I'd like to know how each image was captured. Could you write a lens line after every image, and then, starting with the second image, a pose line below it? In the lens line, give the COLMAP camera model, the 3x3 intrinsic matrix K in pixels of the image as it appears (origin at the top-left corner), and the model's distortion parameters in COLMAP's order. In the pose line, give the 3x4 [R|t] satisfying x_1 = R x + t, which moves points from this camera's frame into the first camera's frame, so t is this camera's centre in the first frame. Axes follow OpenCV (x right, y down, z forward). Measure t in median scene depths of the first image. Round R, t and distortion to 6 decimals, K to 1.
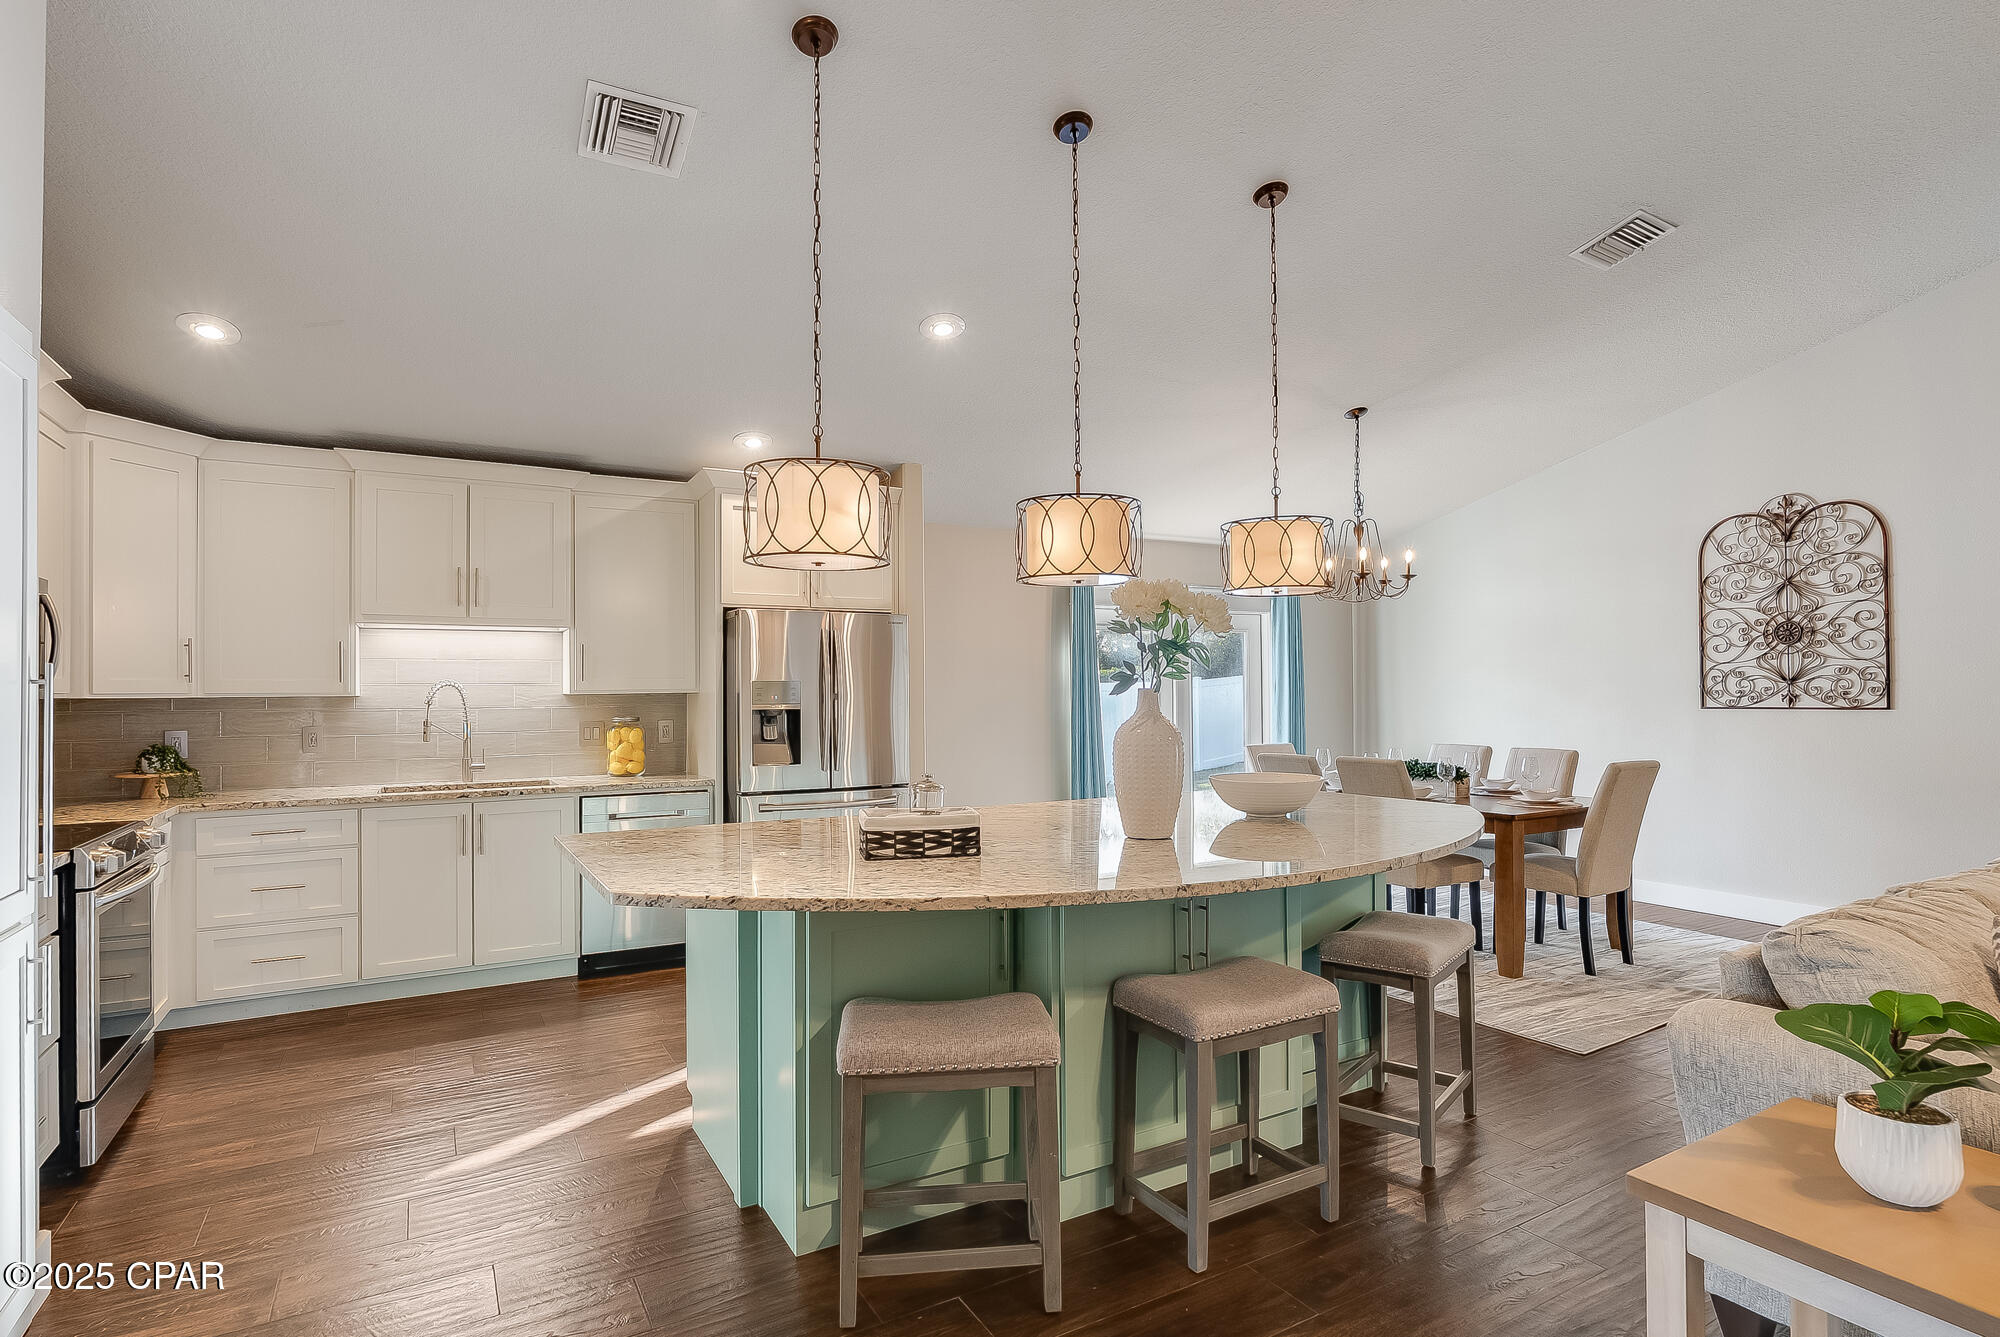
lens RADIAL K [[1019.4, 0, 991.3], [0, 1019.4, 678.6], [0, 0, 1]] dist [-0.008992, -0.000525]
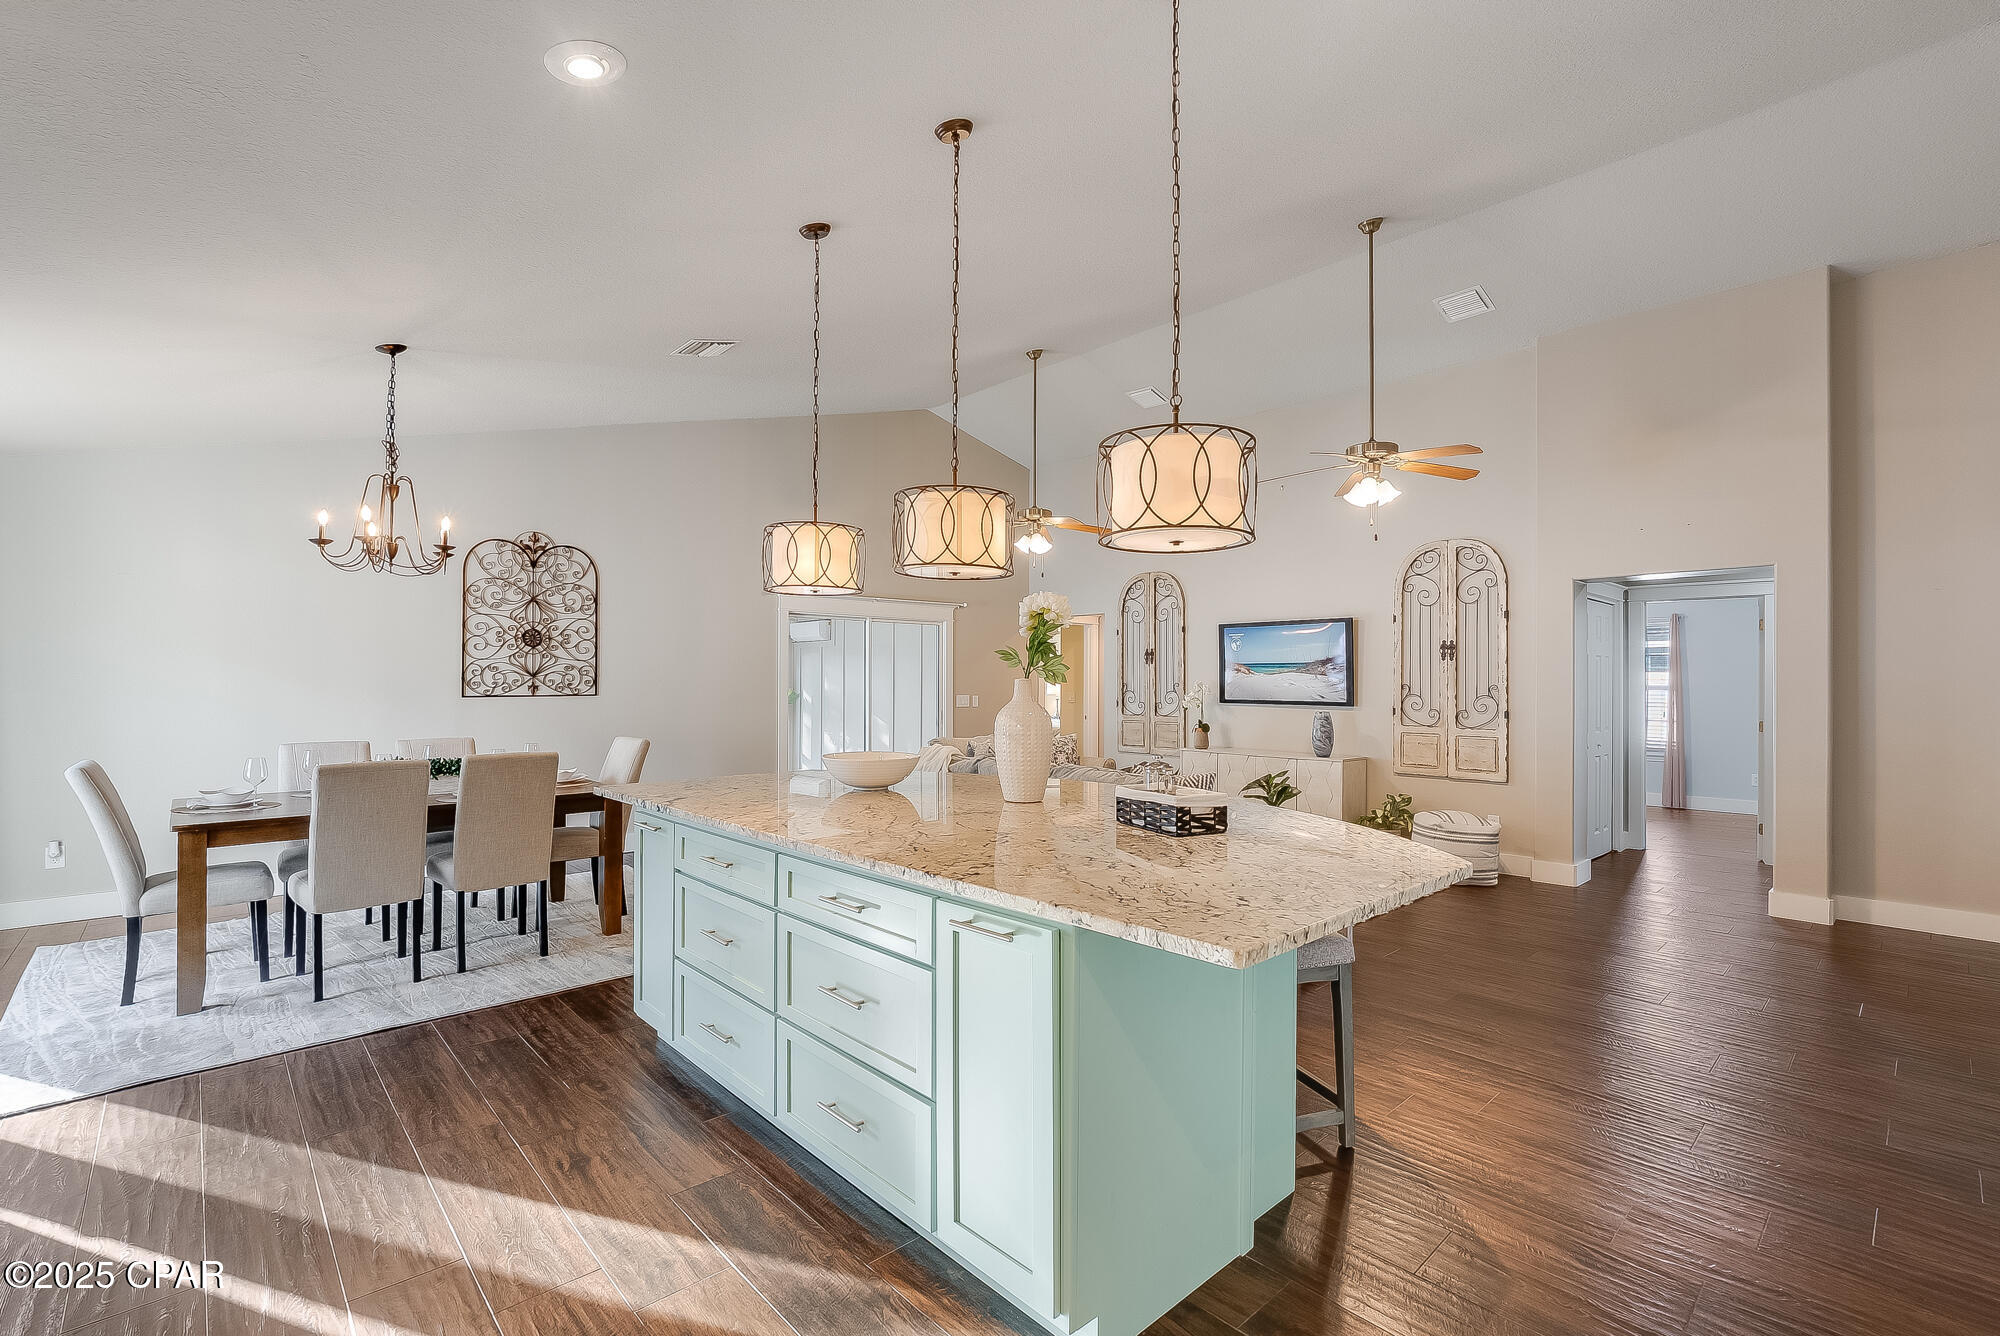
lens RADIAL K [[896.0, 0, 1006.9], [0, 896.0, 674.7], [0, 0, 1]] dist [-0.002328, -0.000218]
pose [[-0.228283, 0.014108, 0.973493, -0.483261], [-0.012932, 0.999763, -0.017521, 0.014565], [-0.973509, -0.016589, -0.228046, 0.680345]]
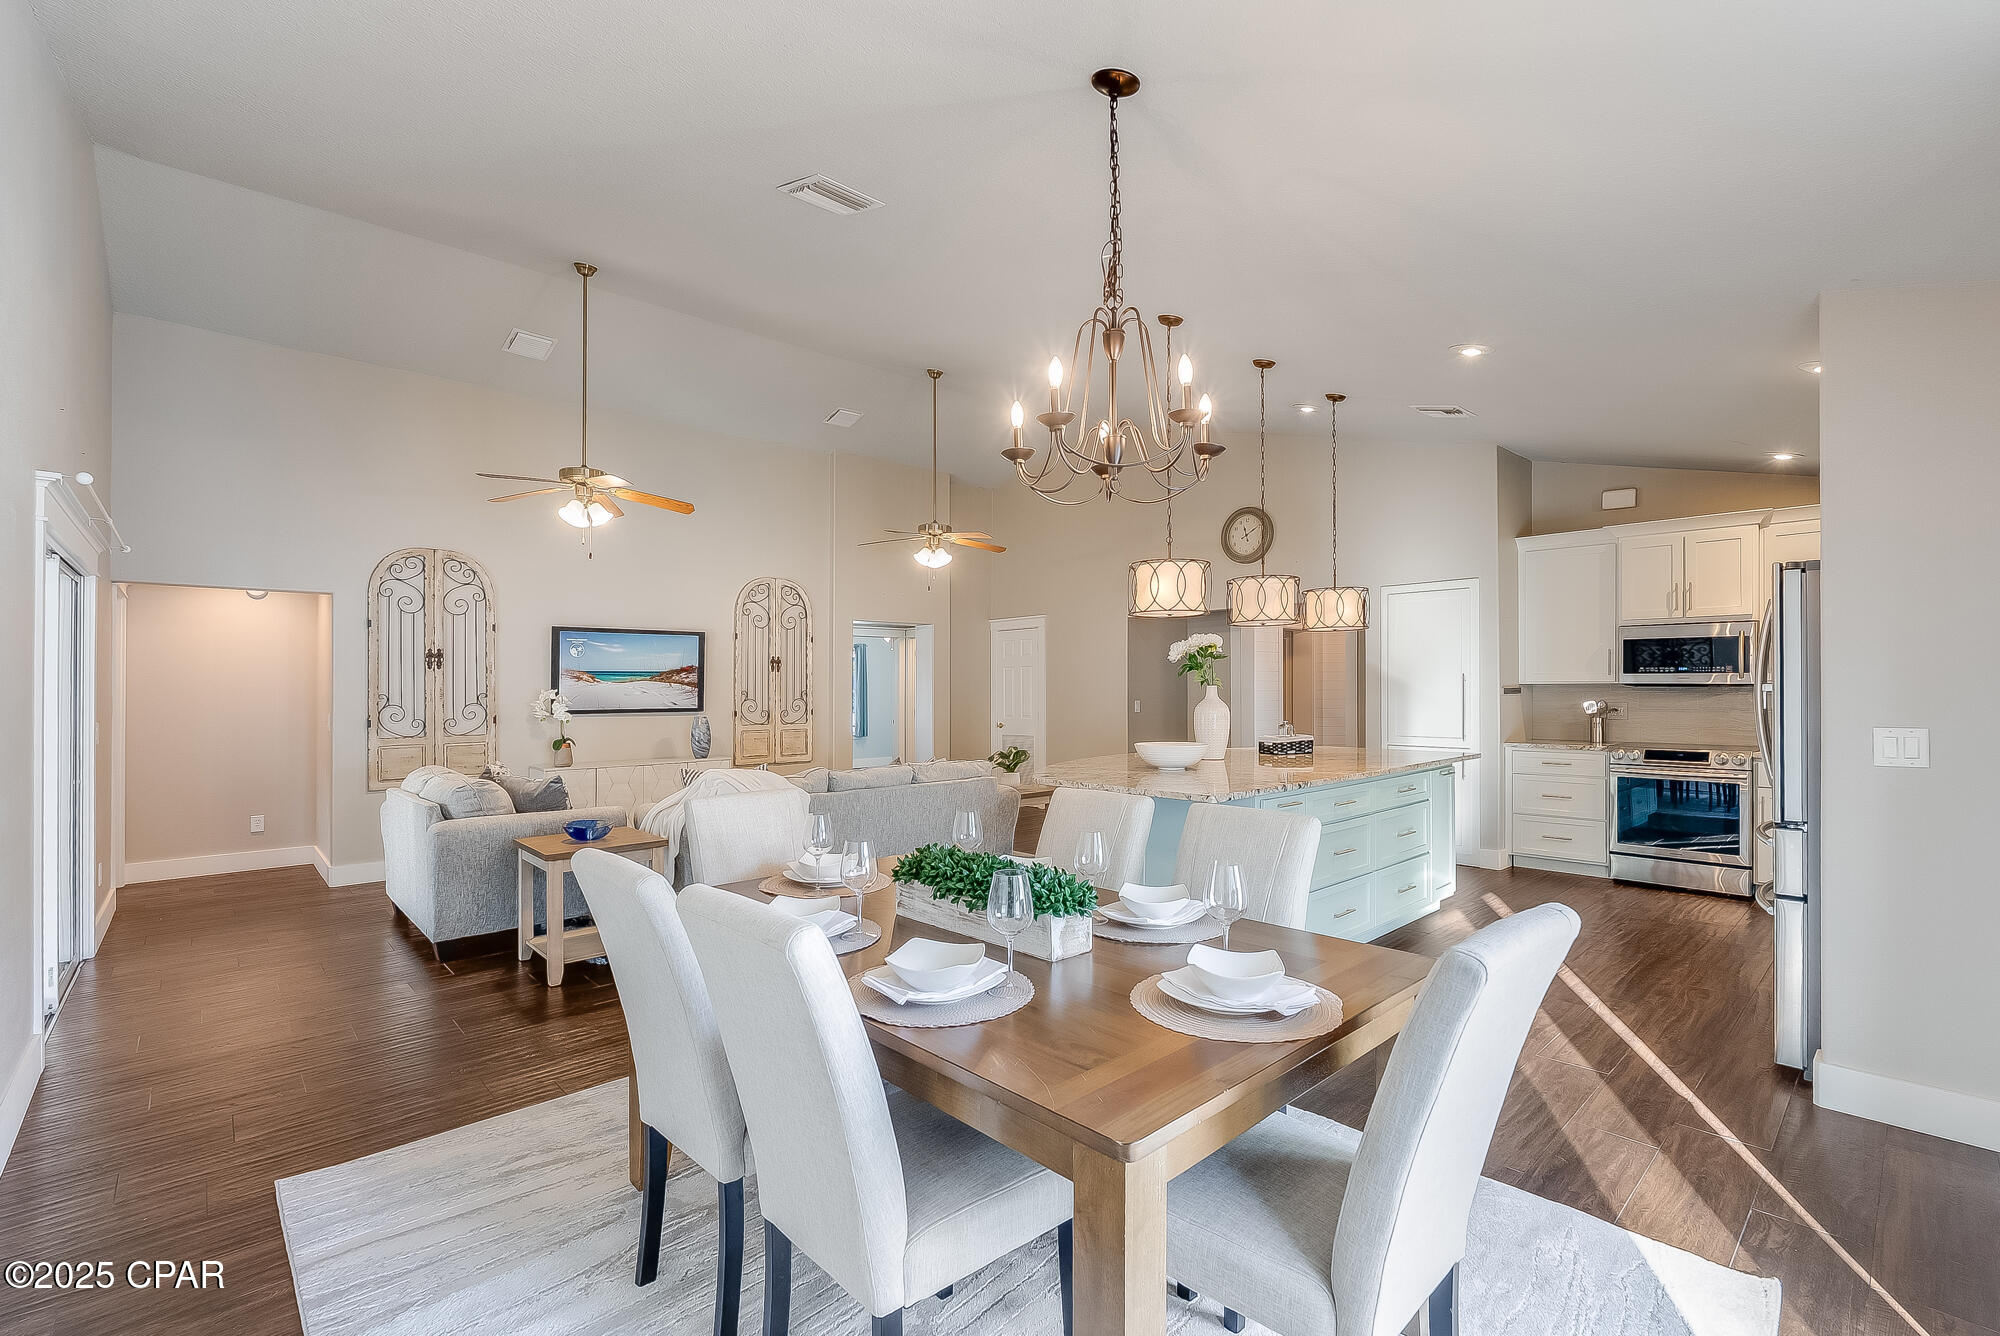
lens RADIAL K [[896.0, 0, 1006.9], [0, 896.0, 674.7], [0, 0, 1]] dist [-0.002328, -0.000218]
pose [[-0.970538, 0.009722, -0.240752, 0.528749], [0.015034, 0.999682, -0.020237, 0.008570], [0.240479, -0.023260, -0.970376, 1.420960]]
